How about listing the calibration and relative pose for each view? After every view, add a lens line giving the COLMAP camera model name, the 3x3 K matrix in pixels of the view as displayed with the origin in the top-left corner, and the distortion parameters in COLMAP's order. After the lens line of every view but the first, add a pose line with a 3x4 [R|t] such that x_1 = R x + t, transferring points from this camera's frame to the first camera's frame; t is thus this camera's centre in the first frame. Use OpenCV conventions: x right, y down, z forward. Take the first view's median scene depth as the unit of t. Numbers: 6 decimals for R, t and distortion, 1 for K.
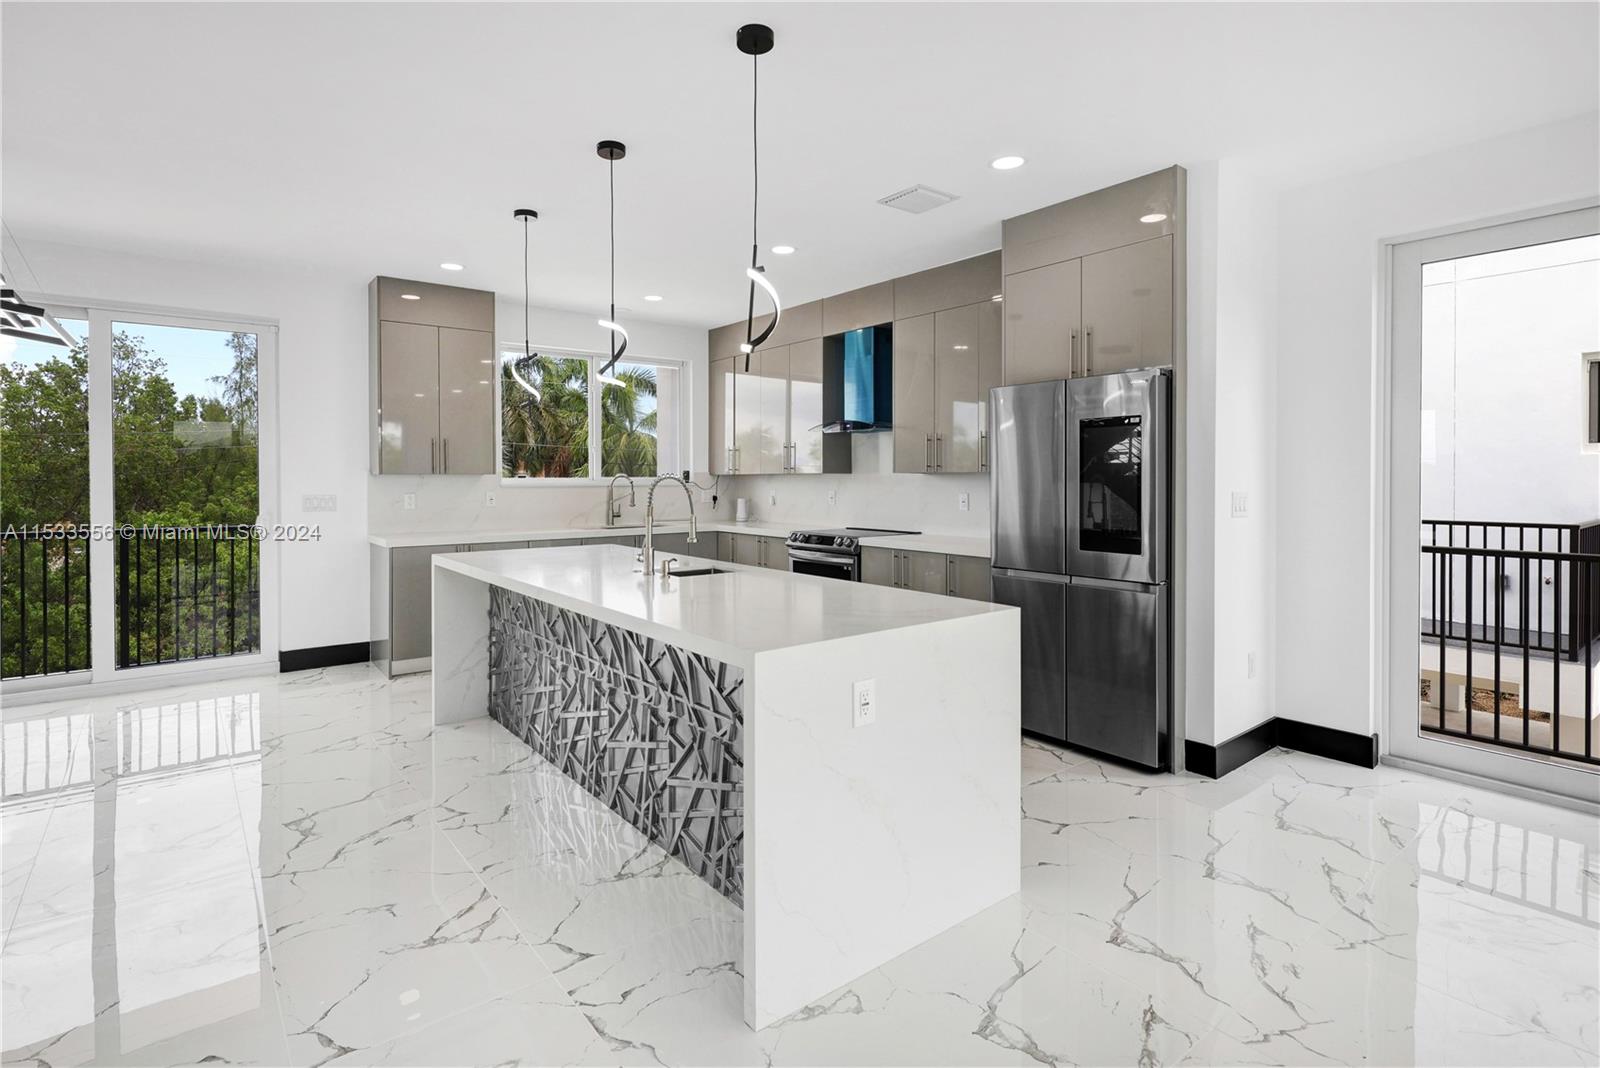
lens RADIAL K [[803.2, 0, 794.7], [0, 803.2, 484.7], [0, 0, 1]] dist [0.002725, 0.000203]
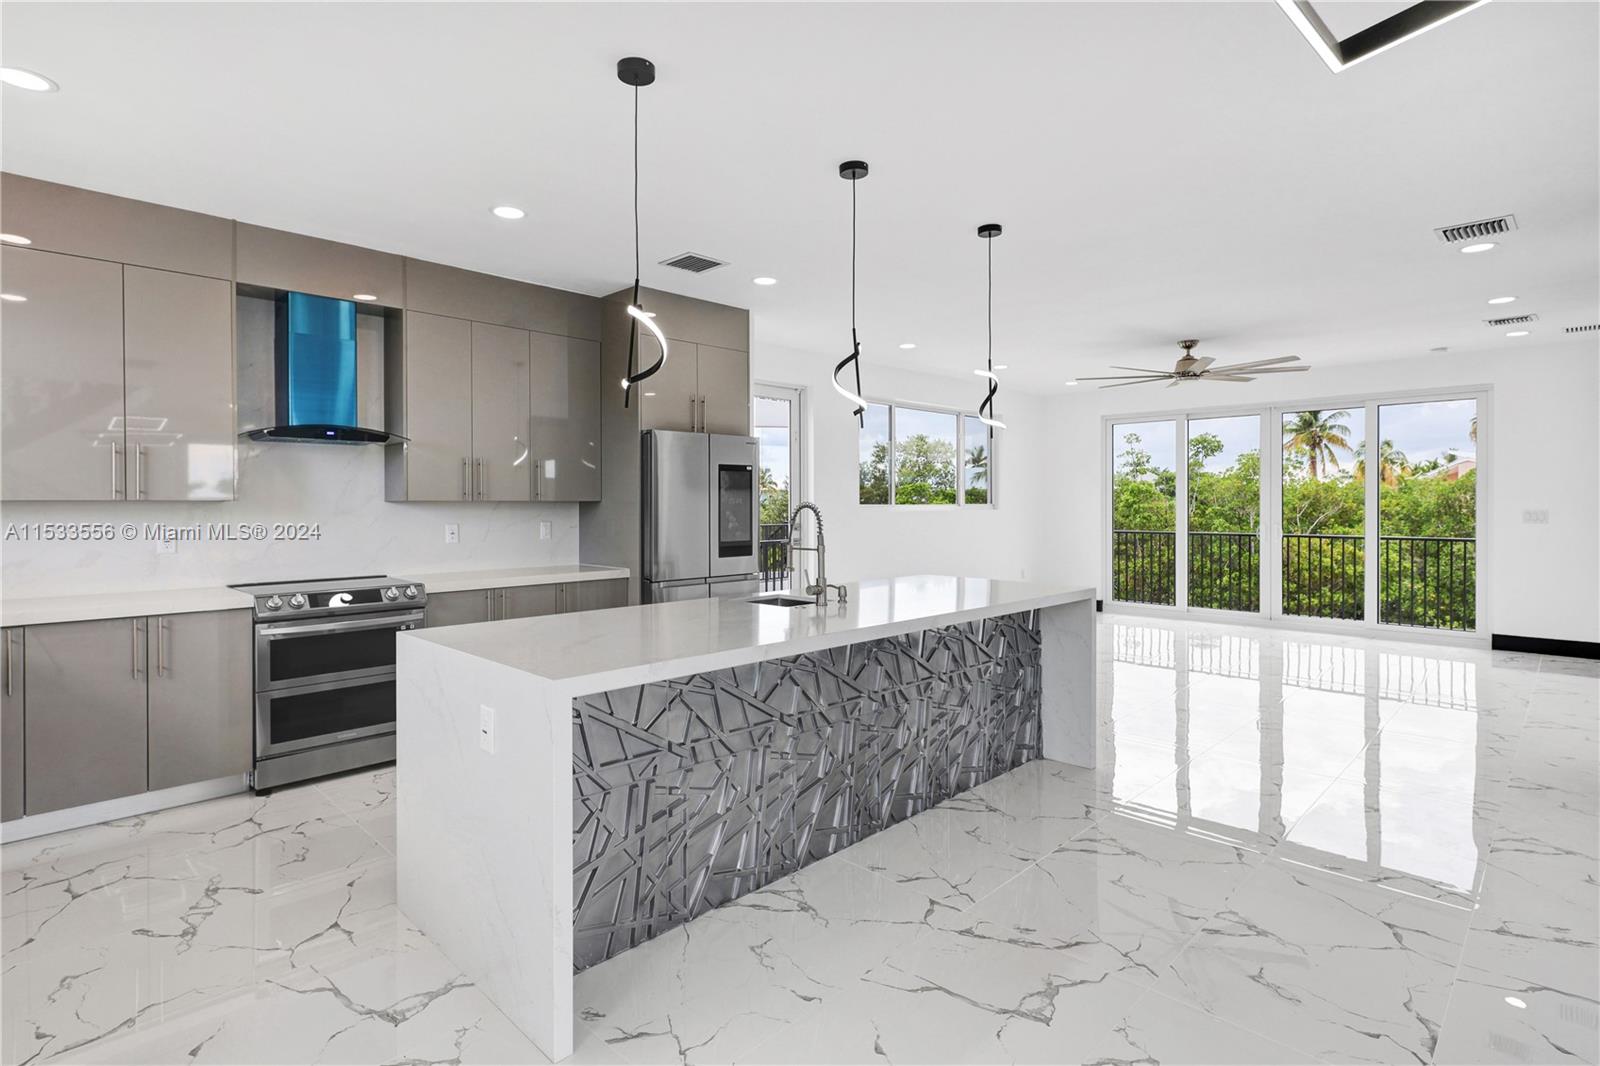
lens RADIAL K [[780.0, 0, 800.5], [0, 780.0, 510.7], [0, 0, 1]] dist [-0.044735, -0.000068]
pose [[-0.136485, 0.000434, 0.990642, -0.653436], [0.015365, 0.999881, 0.001679, 0.000261], [-0.990523, 0.015451, -0.136475, 0.683950]]
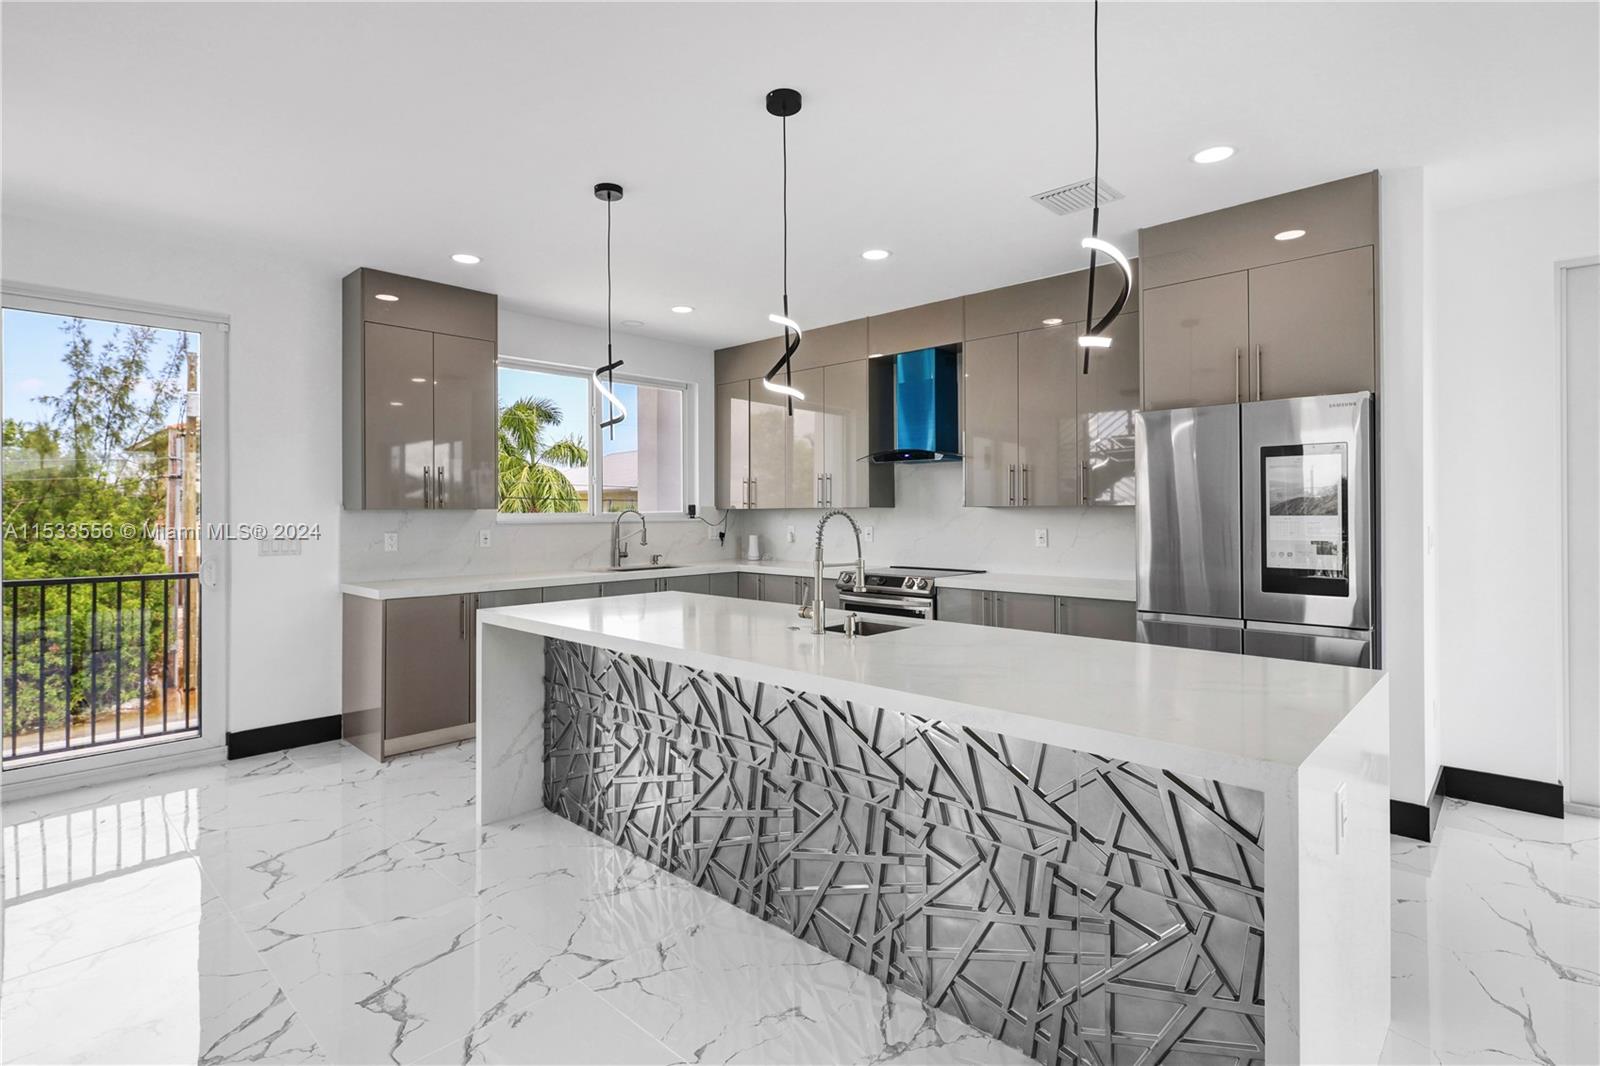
lens RADIAL K [[789.8, 0, 802.5], [0, 789.8, 510.0], [0, 0, 1]] dist [0.002840, 0.000152]
pose [[0.987858, -0.001504, 0.155350, -0.190636], [0.003258, 0.999934, -0.011036, -0.001826], [-0.155323, 0.011408, 0.987798, 0.131601]]
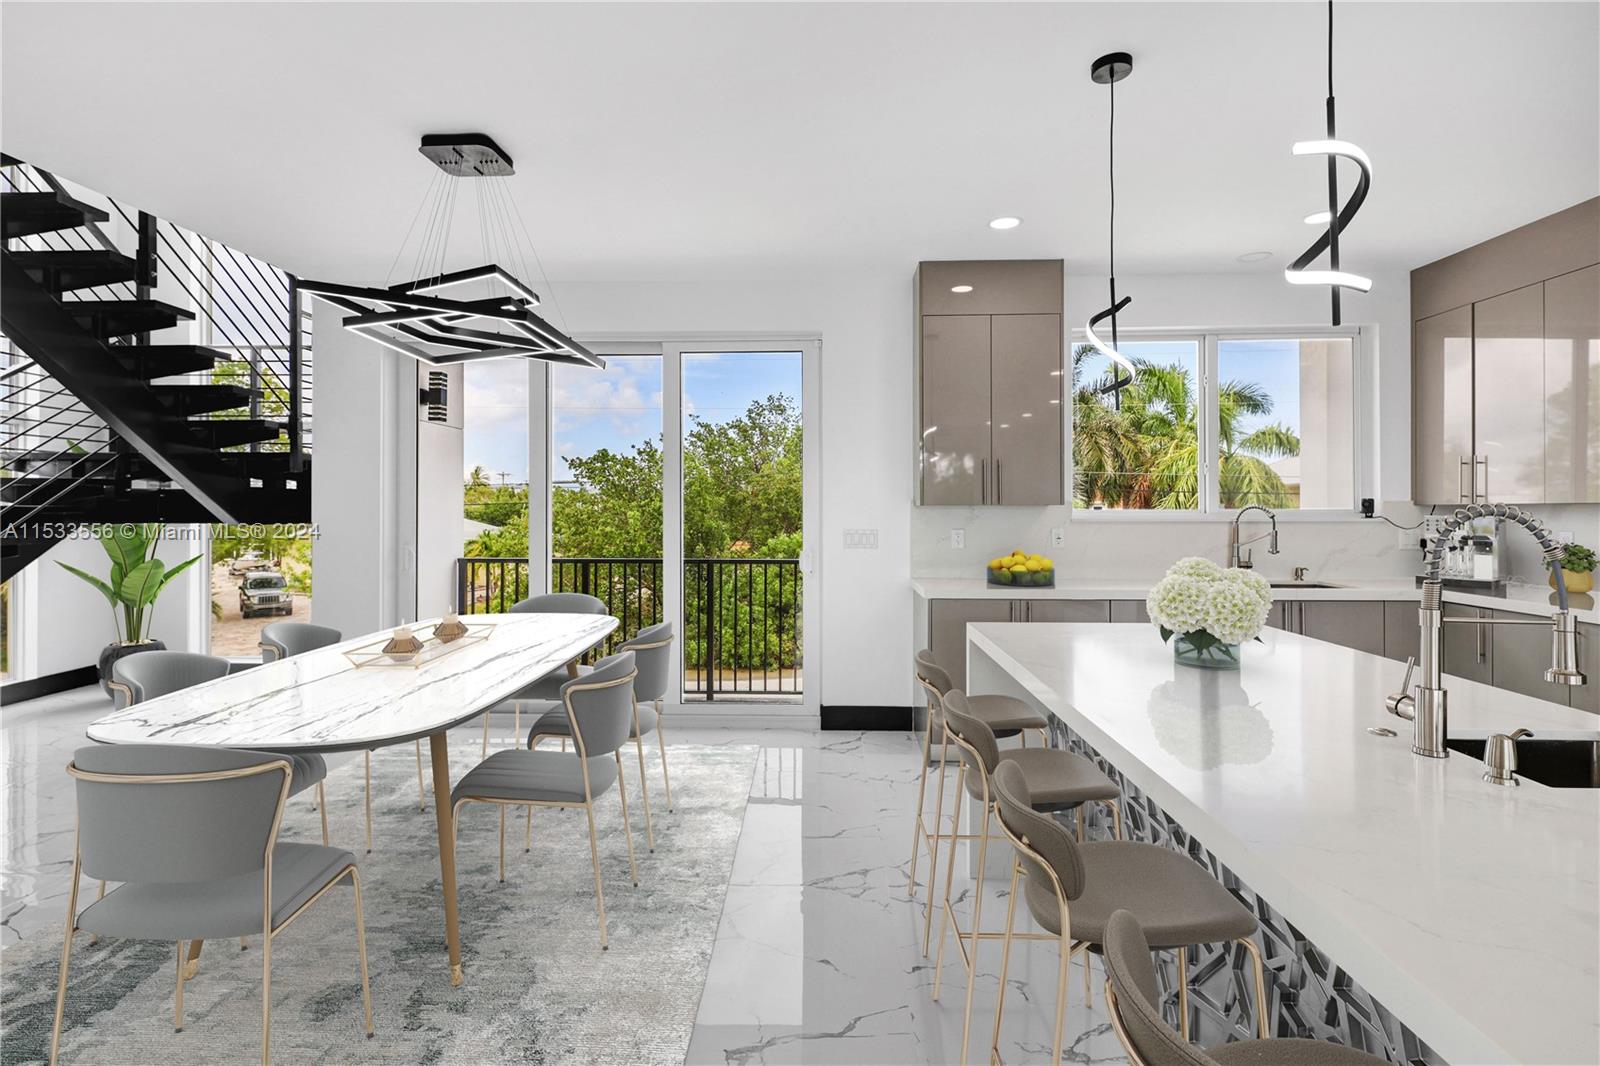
lens RADIAL K [[788.6, 0, 776.5], [0, 788.6, 506.9], [0, 0, 1]] dist [0.001468, 0.000178]
pose [[0.755257, -0.001044, -0.655428, -0.101165], [-0.005846, 0.999948, -0.008330, -0.004019], [0.655403, 0.010123, 0.755212, 0.291066]]
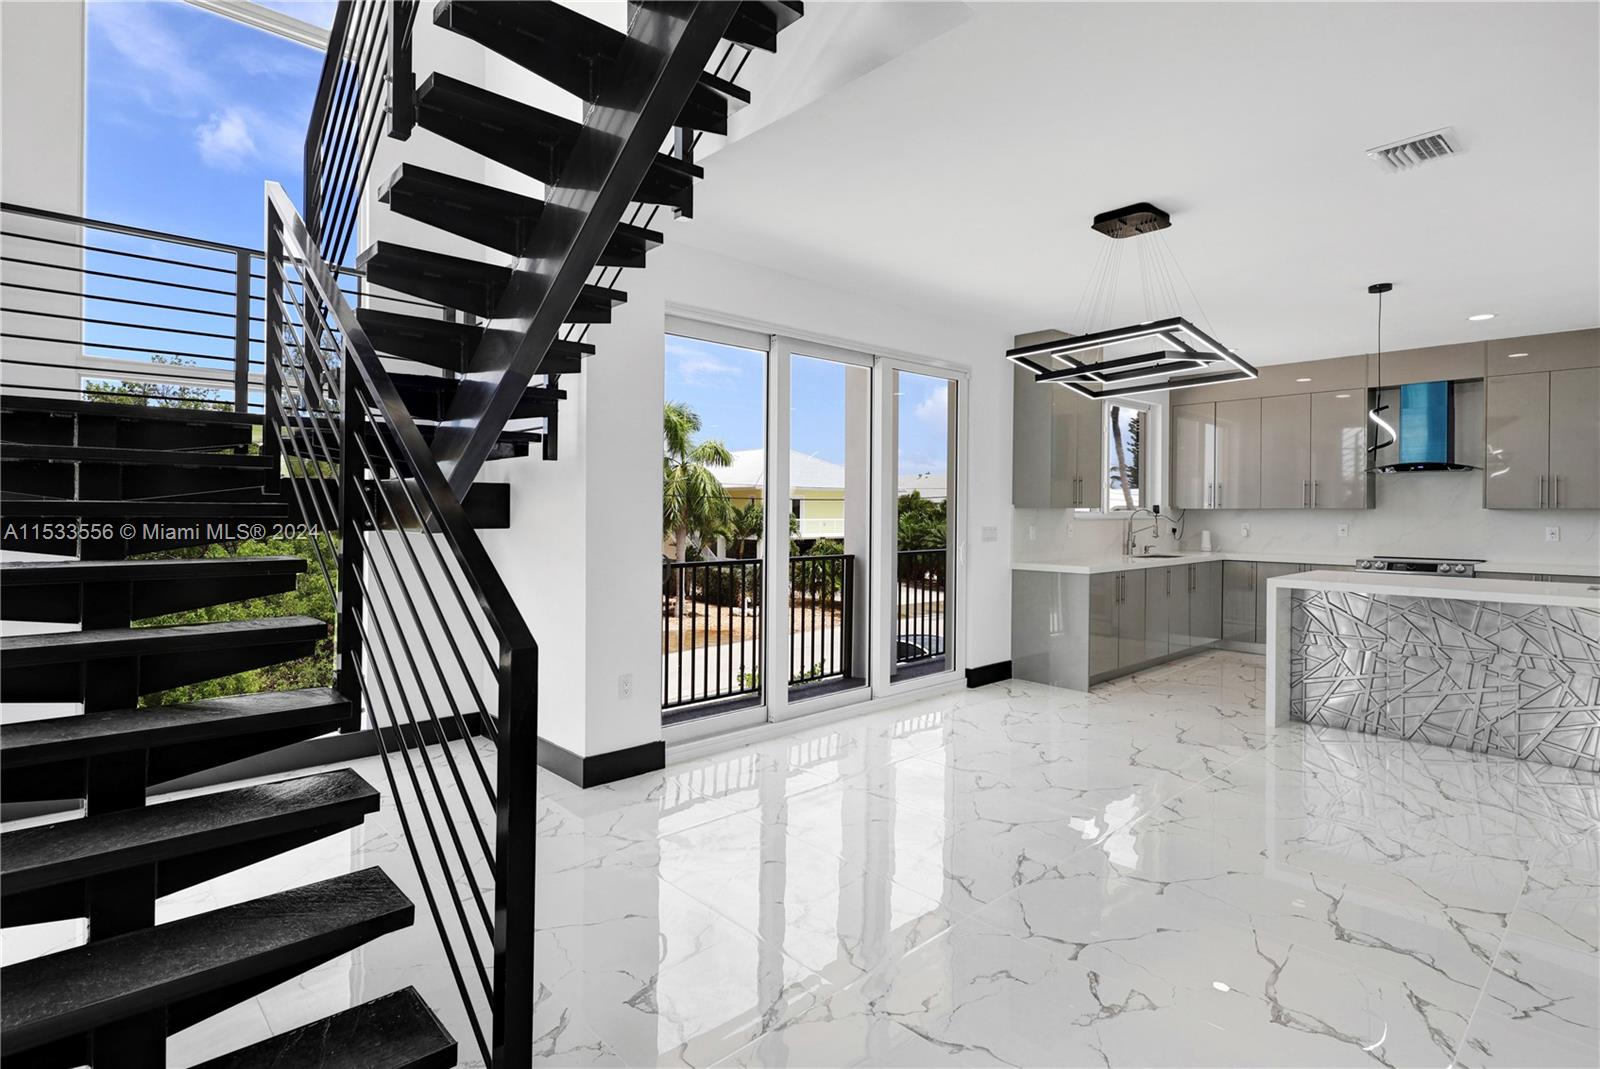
lens RADIAL K [[804.0, 0, 775.6], [0, 804.0, 508.8], [0, 0, 1]] dist [-0.001499, -0.000156]
pose [[0.997118, 0.005778, 0.075650, -0.936198], [-0.004981, 0.999930, -0.010728, 0.002365], [-0.075707, 0.010320, 0.997077, -0.070959]]
